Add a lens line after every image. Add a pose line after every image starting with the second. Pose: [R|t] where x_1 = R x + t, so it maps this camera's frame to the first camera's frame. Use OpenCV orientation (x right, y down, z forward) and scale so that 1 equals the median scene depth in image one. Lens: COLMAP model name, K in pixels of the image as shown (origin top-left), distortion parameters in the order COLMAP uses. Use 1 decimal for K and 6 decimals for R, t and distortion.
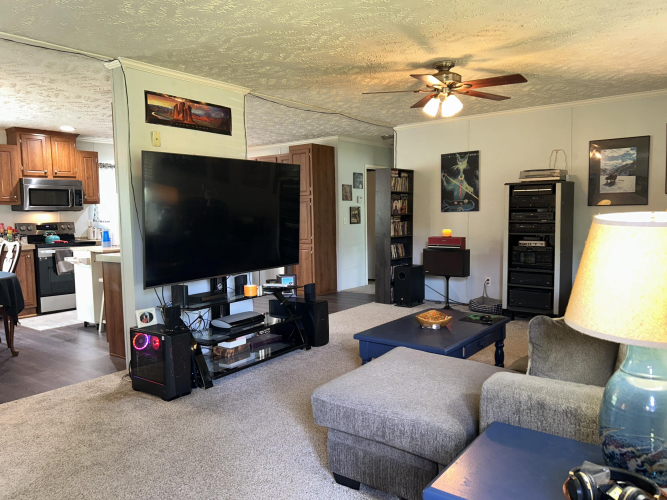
lens RADIAL K [[509.7, 0, 337.9], [0, 509.7, 251.6], [0, 0, 1]] dist [0.057129, -0.065581]
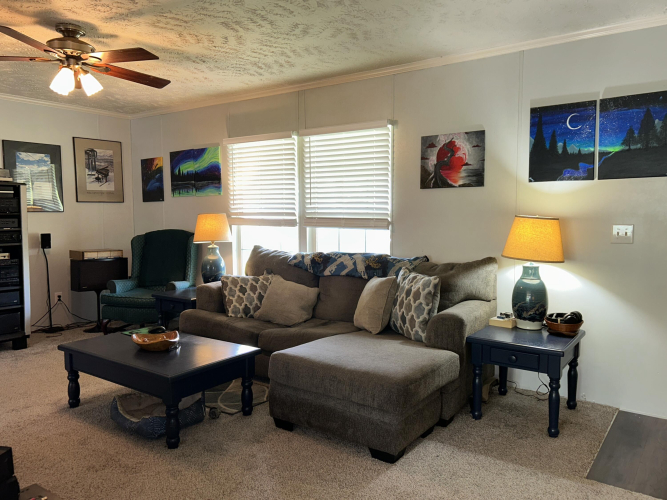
lens RADIAL K [[509.7, 0, 337.9], [0, 509.7, 251.6], [0, 0, 1]] dist [0.057129, -0.065581]
pose [[-0.018672, -0.060850, 0.997972, -0.434609], [0.080514, 0.994813, 0.062164, -0.029866], [-0.996579, 0.081511, -0.013676, 0.449998]]
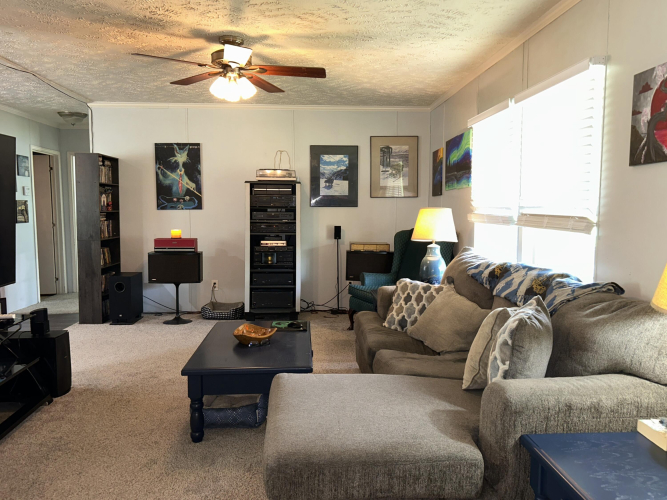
lens RADIAL K [[520.2, 0, 336.2], [0, 520.2, 251.7], [0, 0, 1]] dist [0.088316, -0.117156]
pose [[0.758789, -0.038126, 0.650220, -0.179663], [0.036924, 0.999198, 0.015498, -0.010328], [-0.650290, 0.012249, 0.759588, 0.152132]]
